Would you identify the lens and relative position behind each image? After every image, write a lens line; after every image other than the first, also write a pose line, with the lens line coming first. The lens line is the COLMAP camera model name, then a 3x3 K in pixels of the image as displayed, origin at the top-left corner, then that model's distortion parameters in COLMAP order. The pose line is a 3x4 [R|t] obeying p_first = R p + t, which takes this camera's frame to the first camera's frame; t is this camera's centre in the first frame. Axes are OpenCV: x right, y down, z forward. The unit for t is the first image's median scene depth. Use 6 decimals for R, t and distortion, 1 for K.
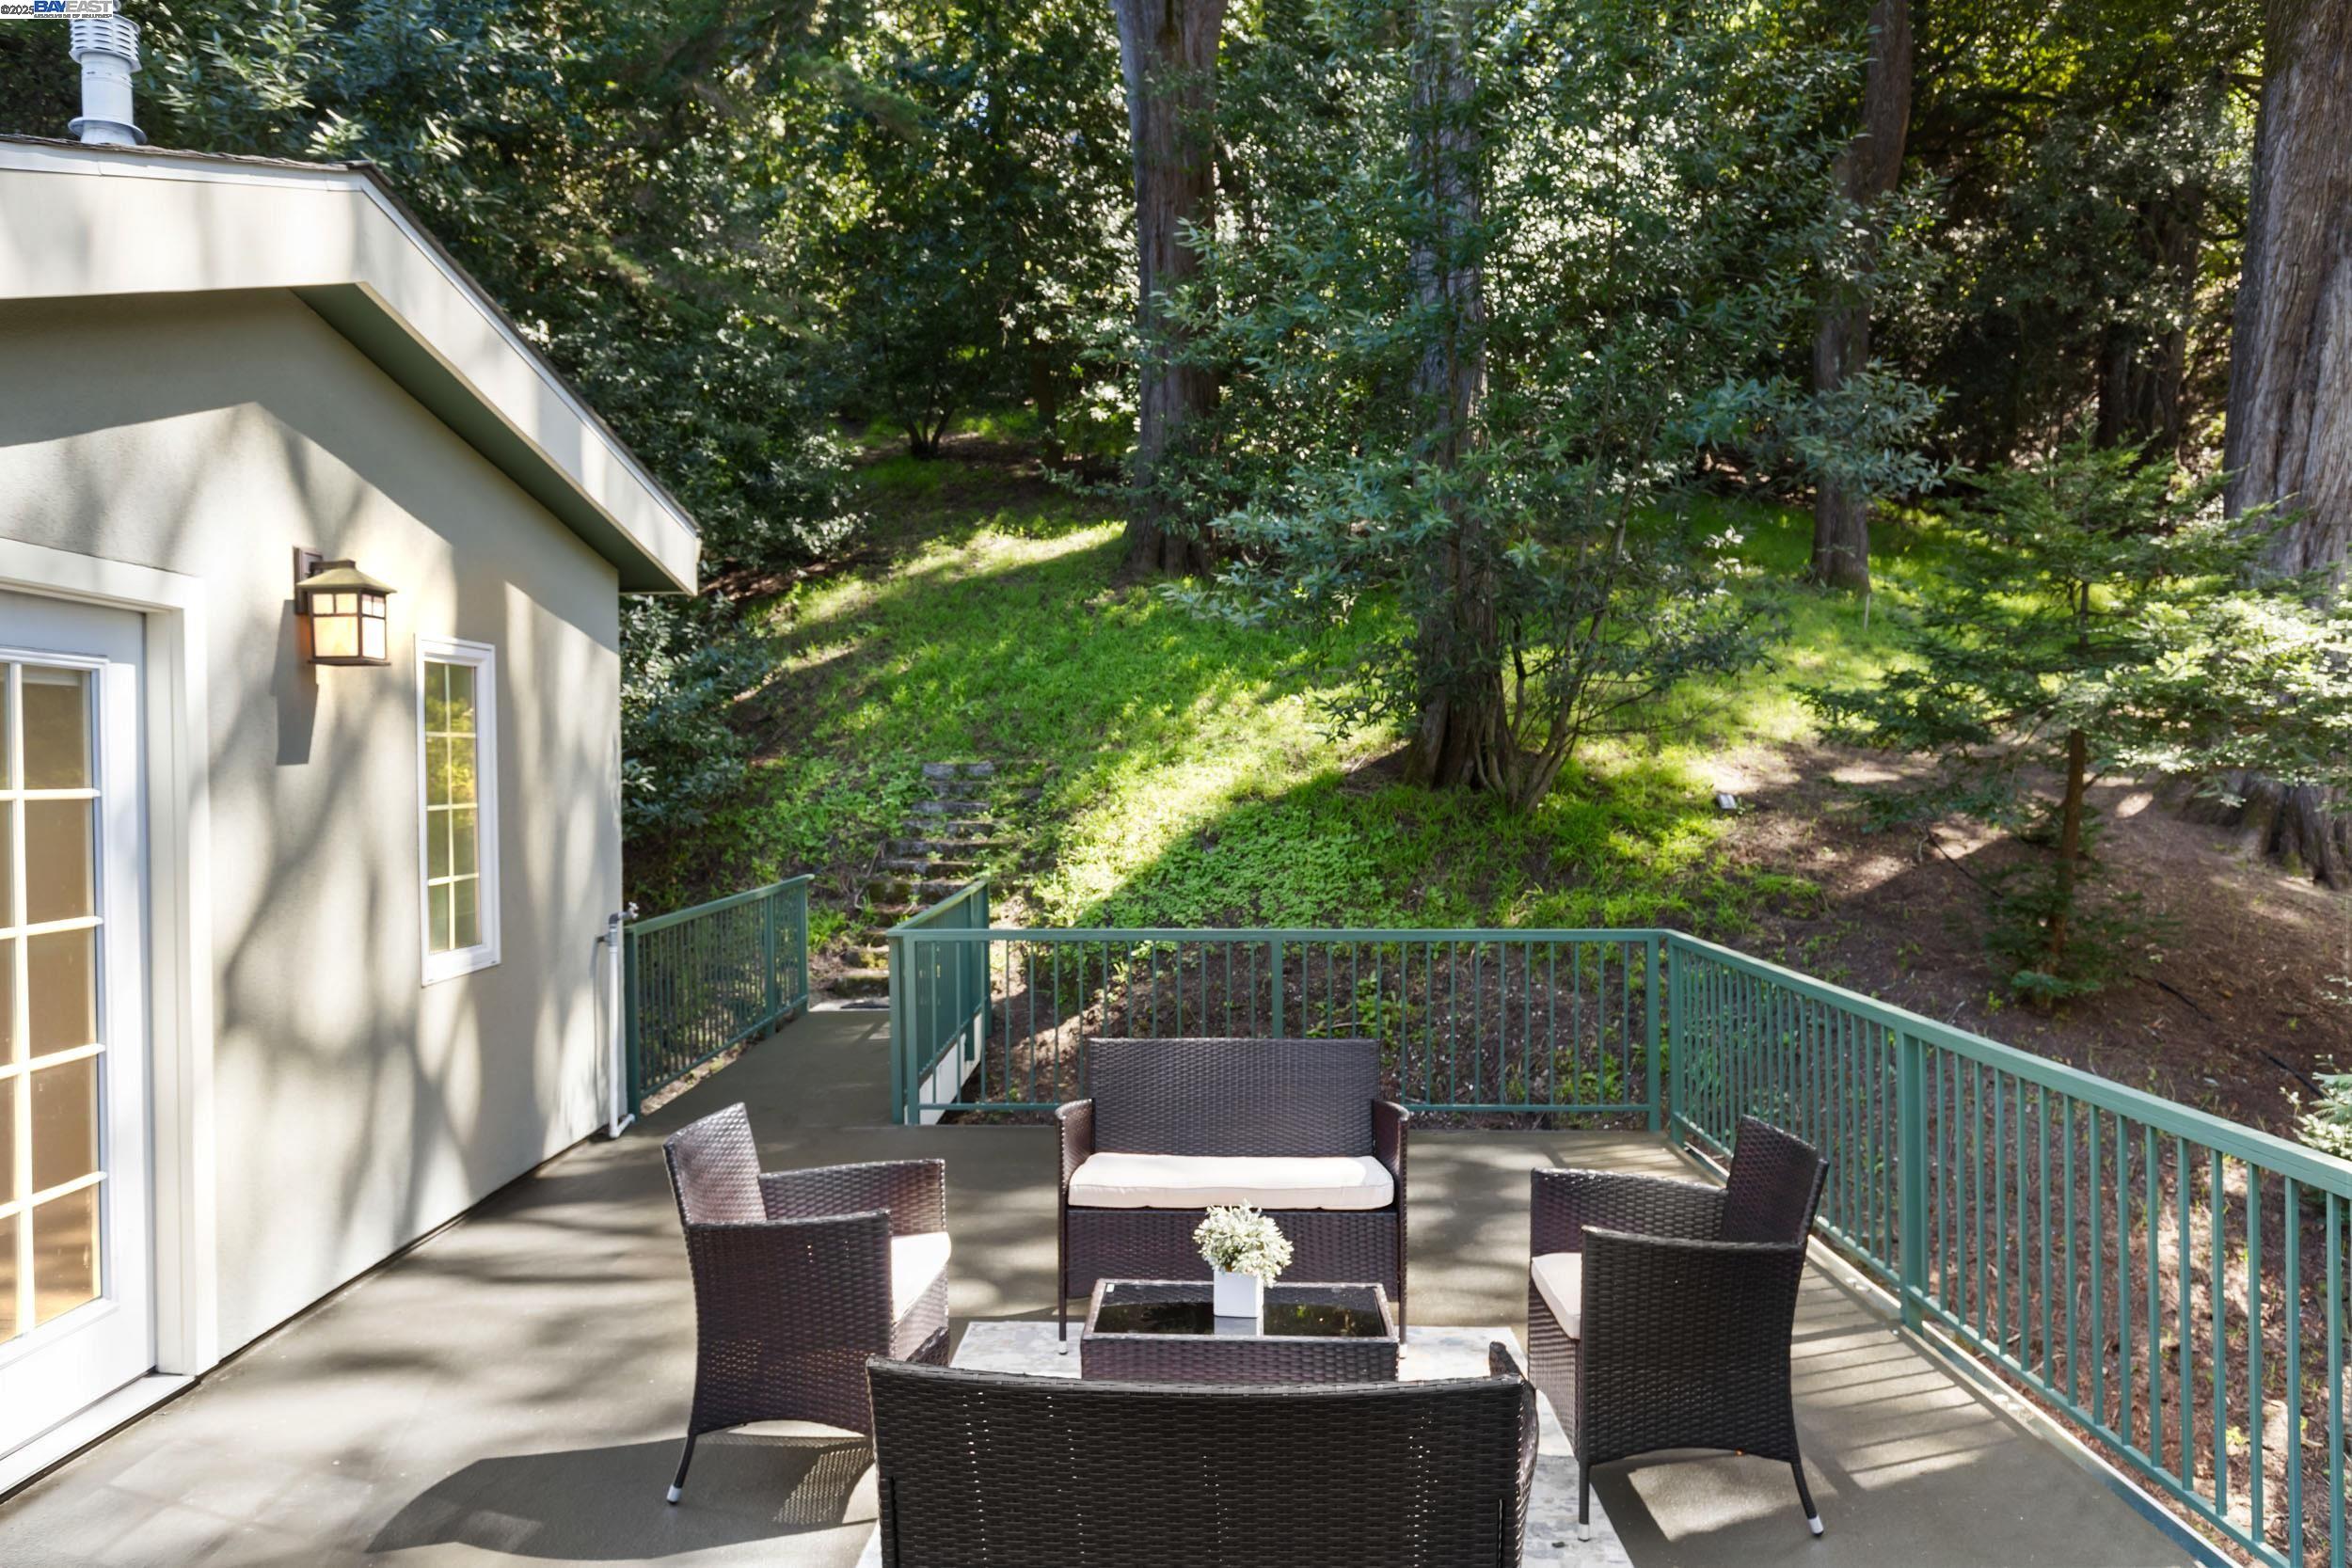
lens RADIAL K [[1547.1, 0, 1166.6], [0, 1547.1, 773.5], [0, 0, 1]] dist [-0.006960, -0.000748]
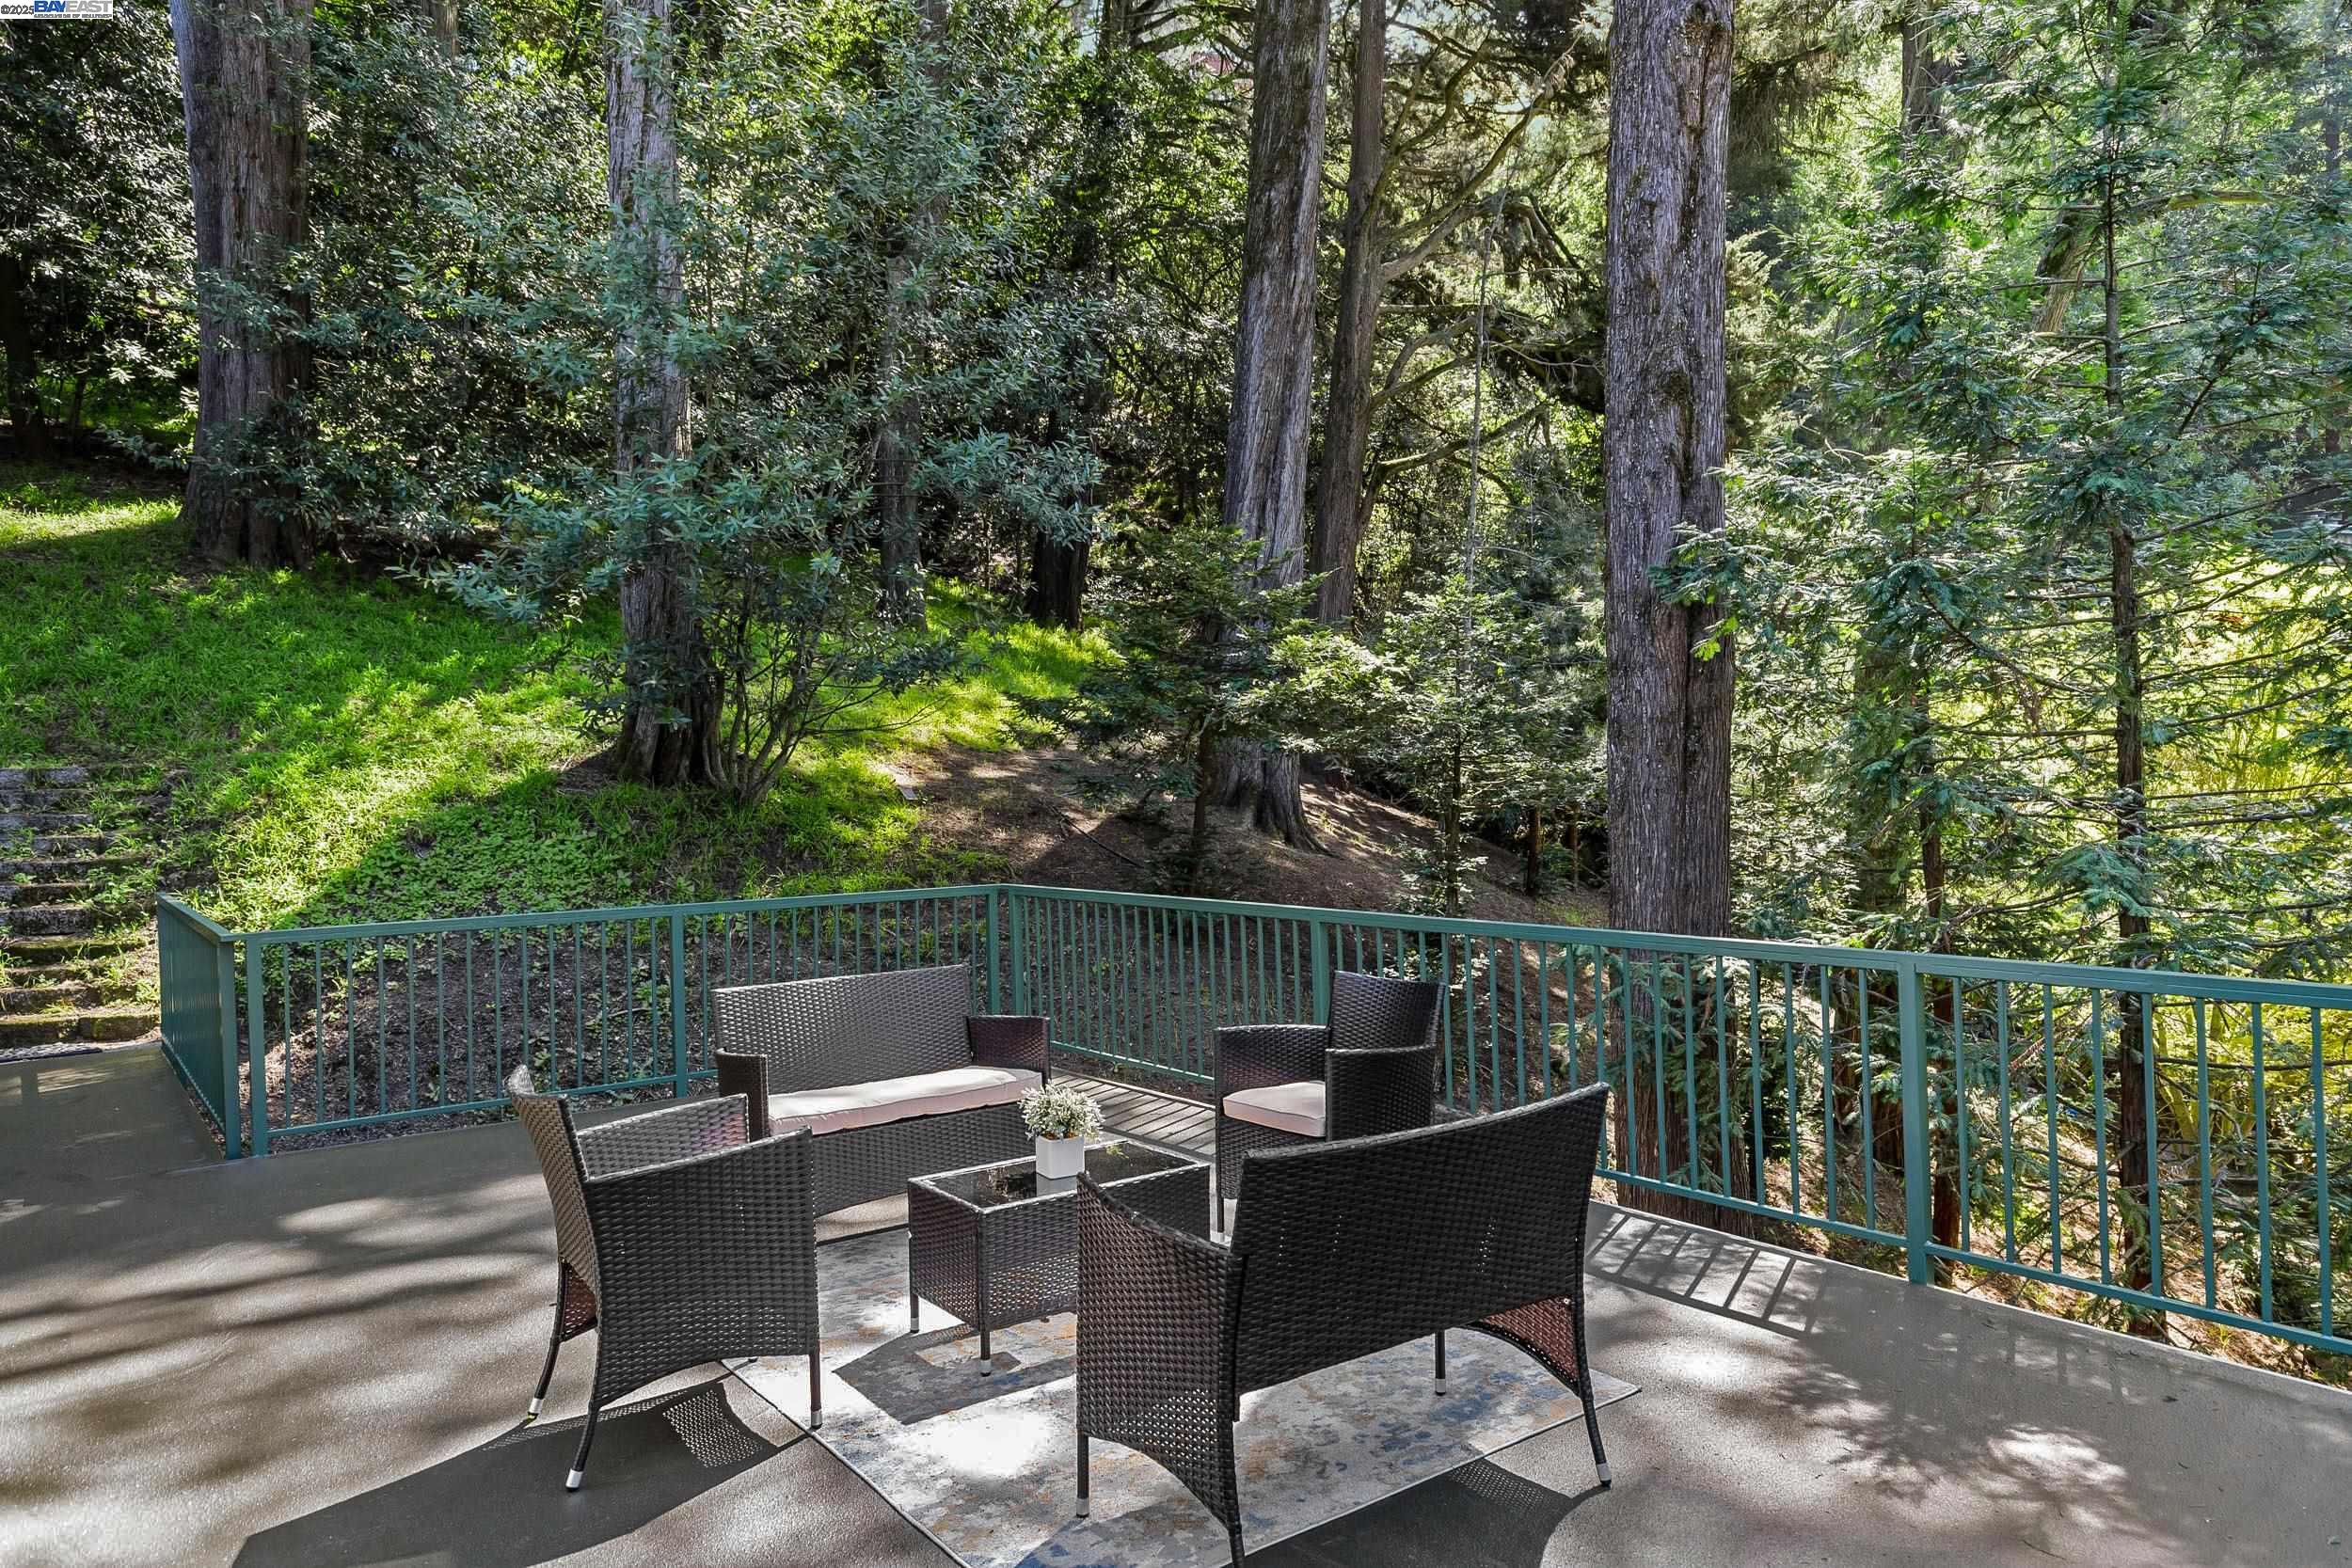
lens RADIAL K [[1417.7, 0, 1168.2], [0, 1417.7, 780.3], [0, 0, 1]] dist [0.007673, -0.008835]
pose [[0.784597, -0.009738, 0.619930, -0.150662], [0.016593, 0.999848, -0.005296, 0.016480], [-0.619784, 0.014442, 0.784639, 0.030047]]
